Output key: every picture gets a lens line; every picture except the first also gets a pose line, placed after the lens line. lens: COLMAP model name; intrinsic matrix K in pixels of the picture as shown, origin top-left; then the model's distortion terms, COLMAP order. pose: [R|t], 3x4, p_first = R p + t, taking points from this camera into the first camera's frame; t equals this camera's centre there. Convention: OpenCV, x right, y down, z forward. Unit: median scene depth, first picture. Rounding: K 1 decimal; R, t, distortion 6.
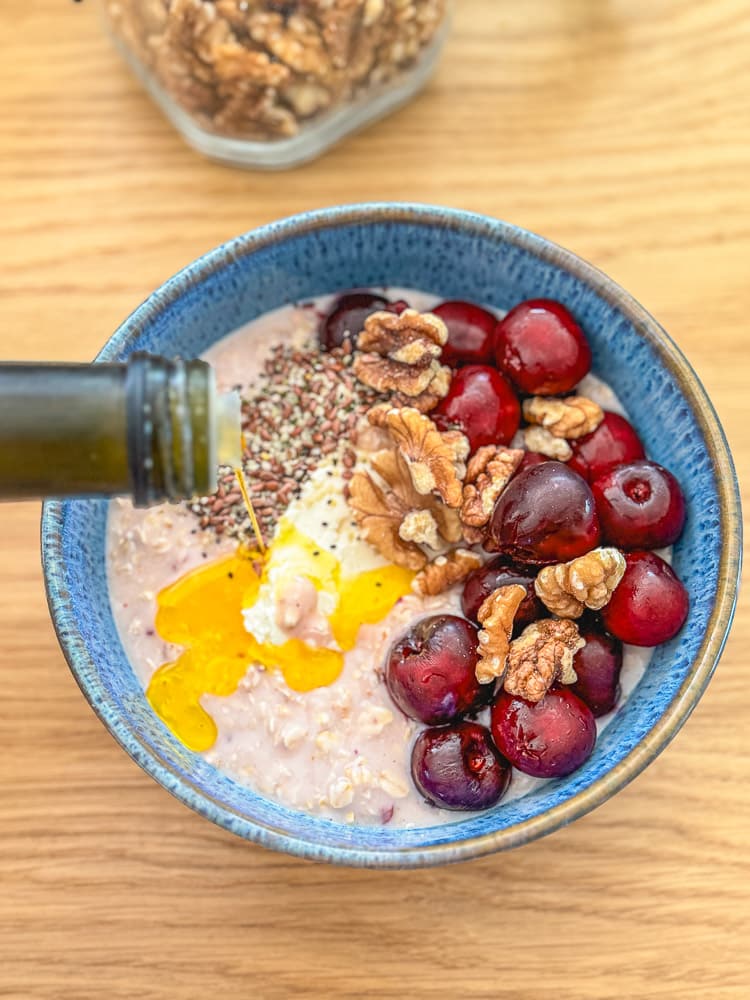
lens RADIAL K [[1267.5, 0, 375.0], [0, 1267.5, 500.0], [0, 0, 1]] dist [0.007874, -0.024054]
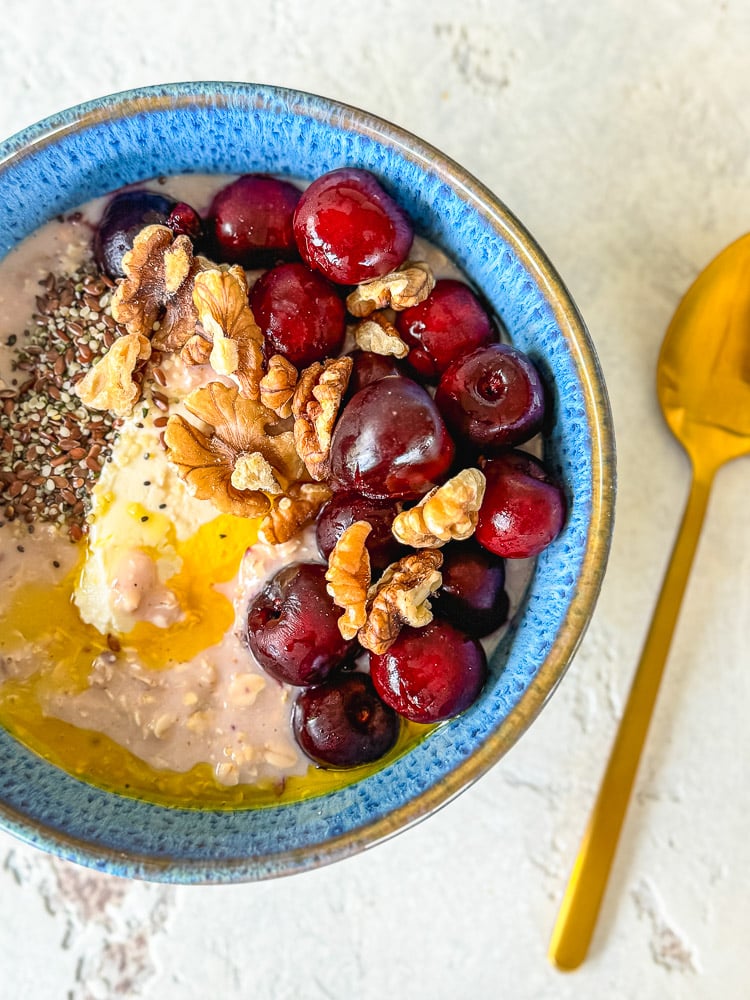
lens RADIAL K [[1267.5, 0, 375.0], [0, 1267.5, 500.0], [0, 0, 1]] dist [0.007874, -0.024054]
pose [[0.980250, -0.195679, 0.028626, 0.089284], [0.184033, 0.955587, 0.230187, -0.146019], [-0.072398, -0.220373, 0.972725, 0.142707]]
